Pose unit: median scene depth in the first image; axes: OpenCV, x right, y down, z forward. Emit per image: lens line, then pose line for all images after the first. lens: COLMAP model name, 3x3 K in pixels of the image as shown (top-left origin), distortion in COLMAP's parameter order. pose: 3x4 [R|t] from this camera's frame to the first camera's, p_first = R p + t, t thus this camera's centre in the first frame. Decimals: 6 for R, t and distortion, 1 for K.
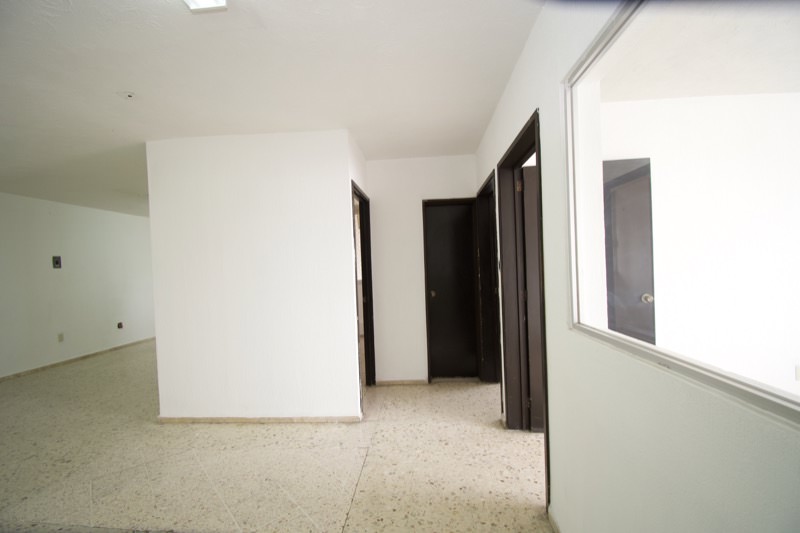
lens RADIAL K [[351.4, 0, 400.6], [0, 351.4, 270.5], [0, 0, 1]] dist [0.021318, -0.027358]
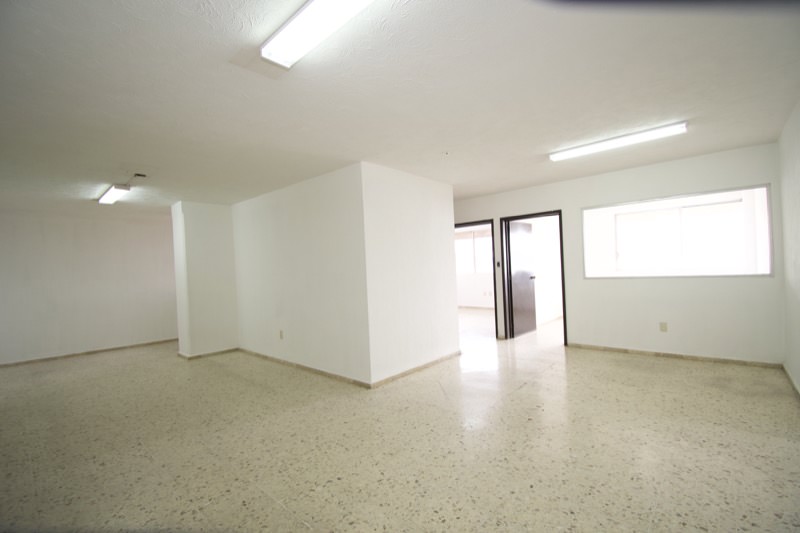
lens RADIAL K [[351.4, 0, 400.6], [0, 351.4, 270.5], [0, 0, 1]] dist [0.021318, -0.027358]
pose [[0.612308, 0.002418, 0.790616, -1.640811], [0.033266, 0.999031, -0.028819, 0.060485], [-0.789919, 0.043947, 0.611634, 0.153169]]
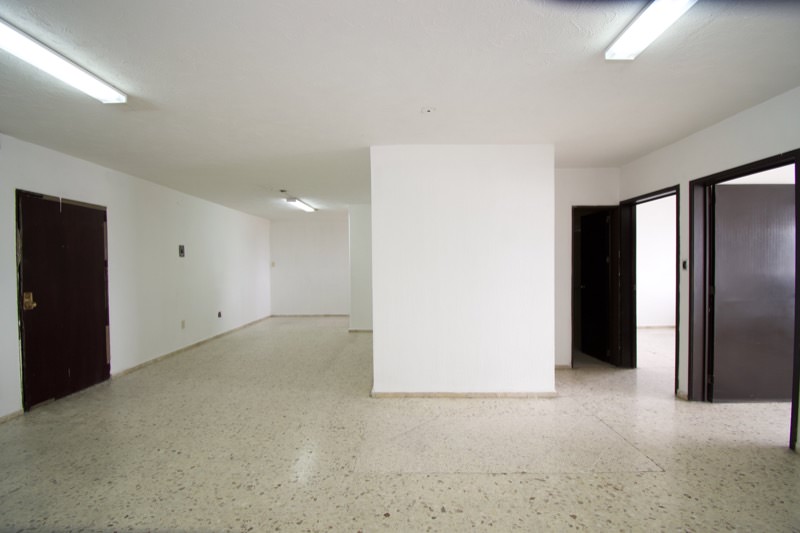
lens RADIAL K [[351.4, 0, 400.6], [0, 351.4, 270.5], [0, 0, 1]] dist [0.021318, -0.027358]
pose [[0.997964, 0.027307, 0.057631, -0.691874], [-0.027314, 0.999627, -0.000668, 0.028440], [-0.057628, -0.000908, 0.998338, -0.125841]]
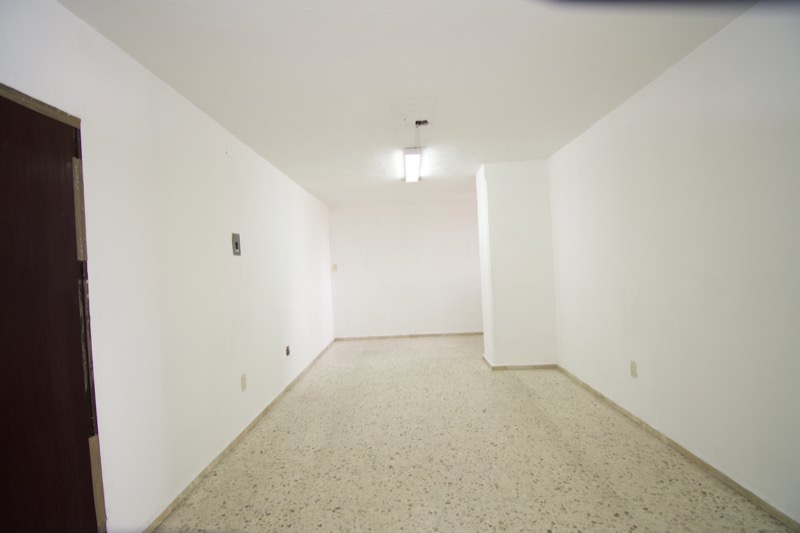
lens RADIAL K [[351.4, 0, 400.6], [0, 351.4, 270.5], [0, 0, 1]] dist [0.021318, -0.027358]
pose [[0.998378, -0.011615, 0.055732, -1.314168], [0.011981, 0.999909, -0.006228, 0.040793], [-0.055655, 0.006886, 0.998426, 0.757163]]
